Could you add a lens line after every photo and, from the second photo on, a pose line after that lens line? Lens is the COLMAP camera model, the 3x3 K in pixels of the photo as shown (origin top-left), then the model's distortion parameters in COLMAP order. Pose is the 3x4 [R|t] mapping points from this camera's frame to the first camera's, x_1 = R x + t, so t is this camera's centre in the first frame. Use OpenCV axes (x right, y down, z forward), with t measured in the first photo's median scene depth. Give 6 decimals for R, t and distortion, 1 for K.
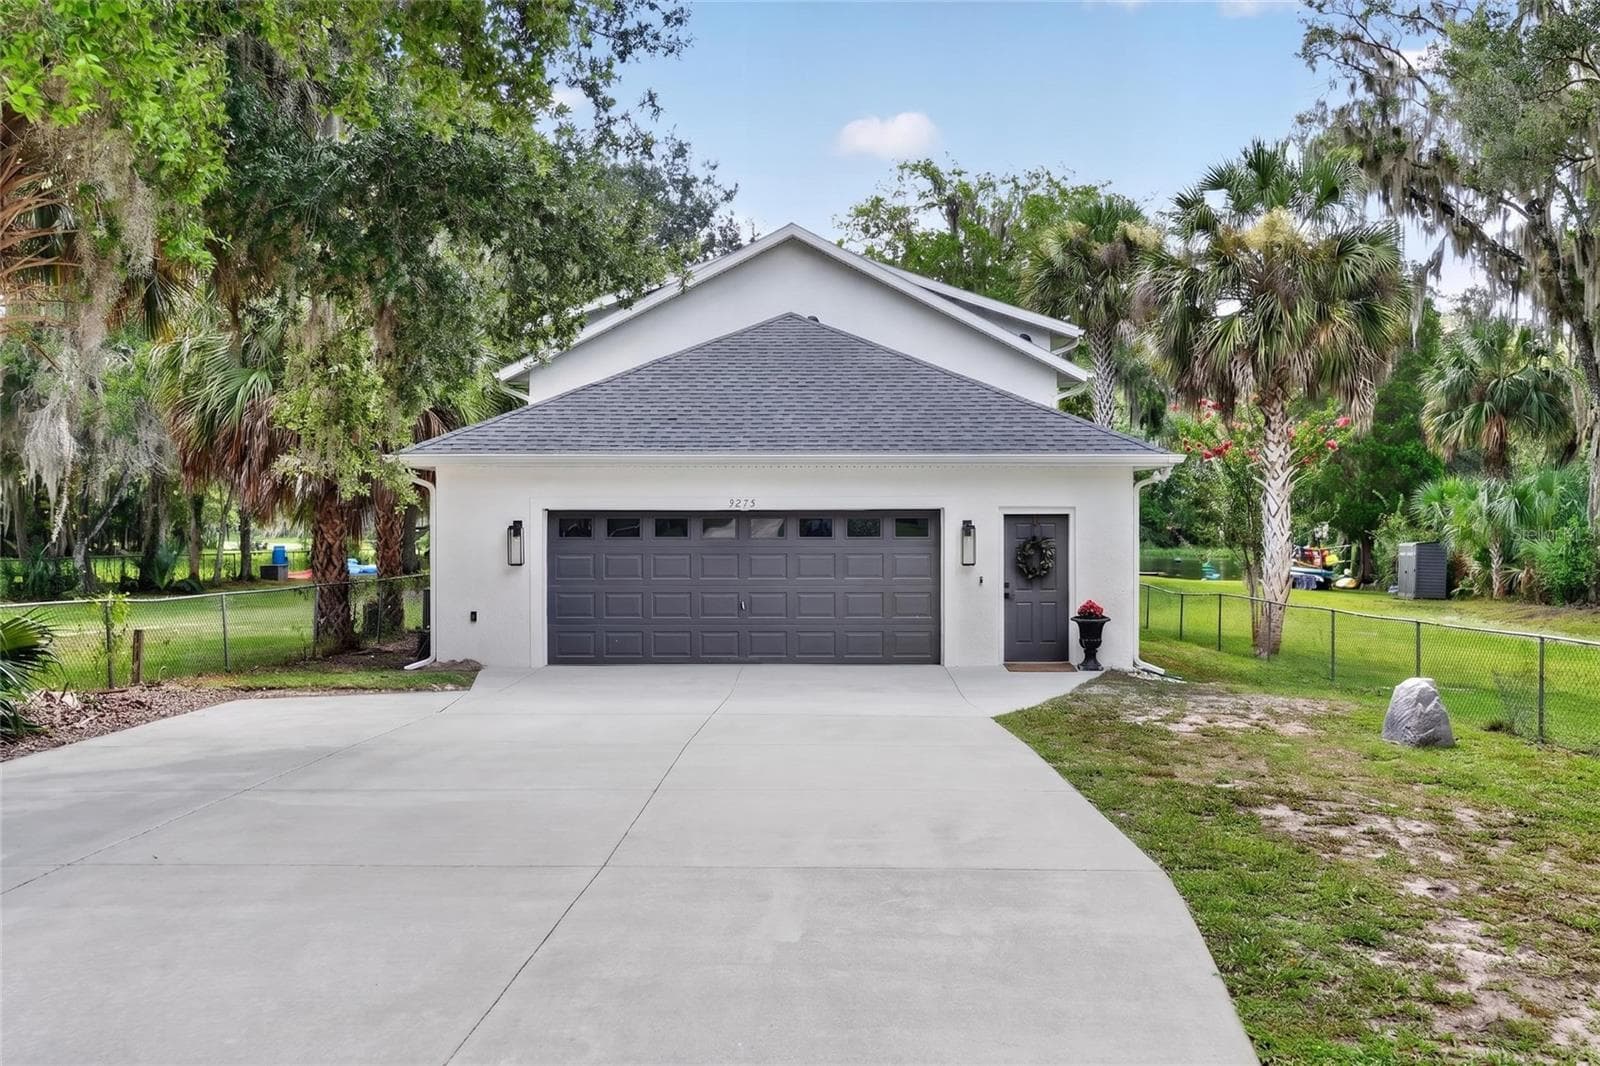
lens RADIAL K [[639.5, 0, 804.3], [0, 639.5, 542.2], [0, 0, 1]] dist [-0.000854, -0.000314]
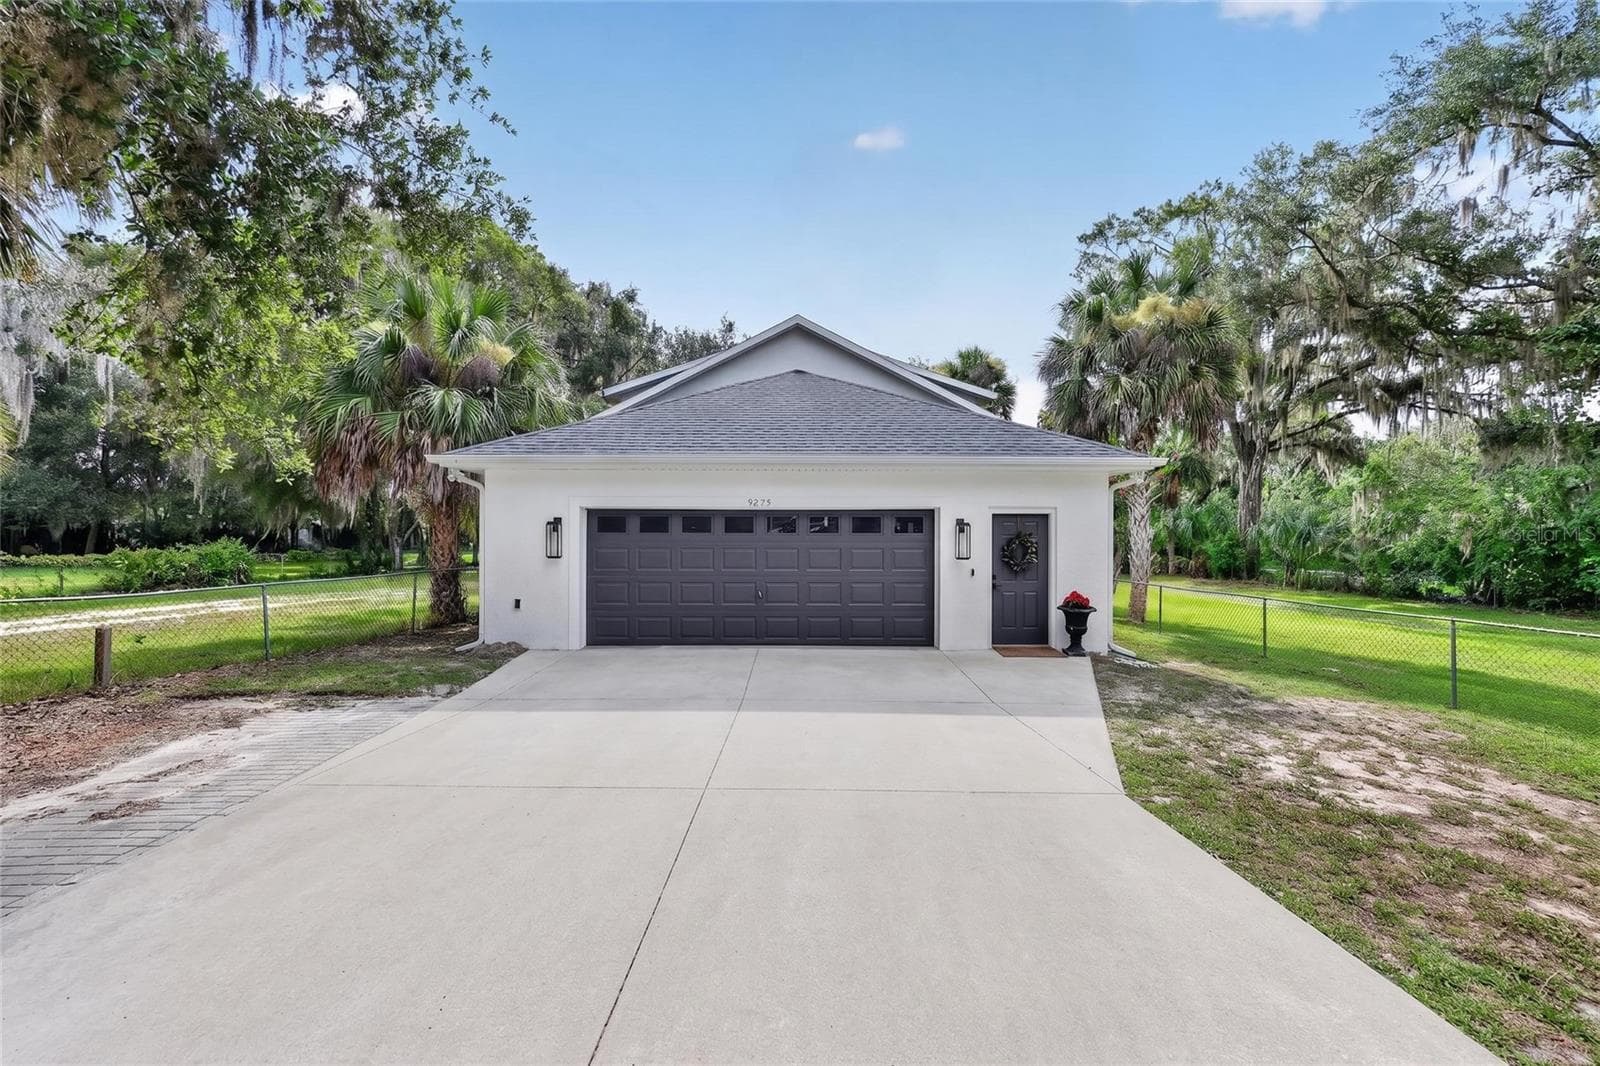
lens RADIAL K [[639.5, 0, 804.3], [0, 639.5, 542.2], [0, 0, 1]] dist [-0.000854, -0.000314]
pose [[0.999686, 0.003073, -0.024868, 0.010456], [-0.002847, 0.999954, 0.009109, -0.003208], [0.024895, -0.009035, 0.999649, -0.130219]]
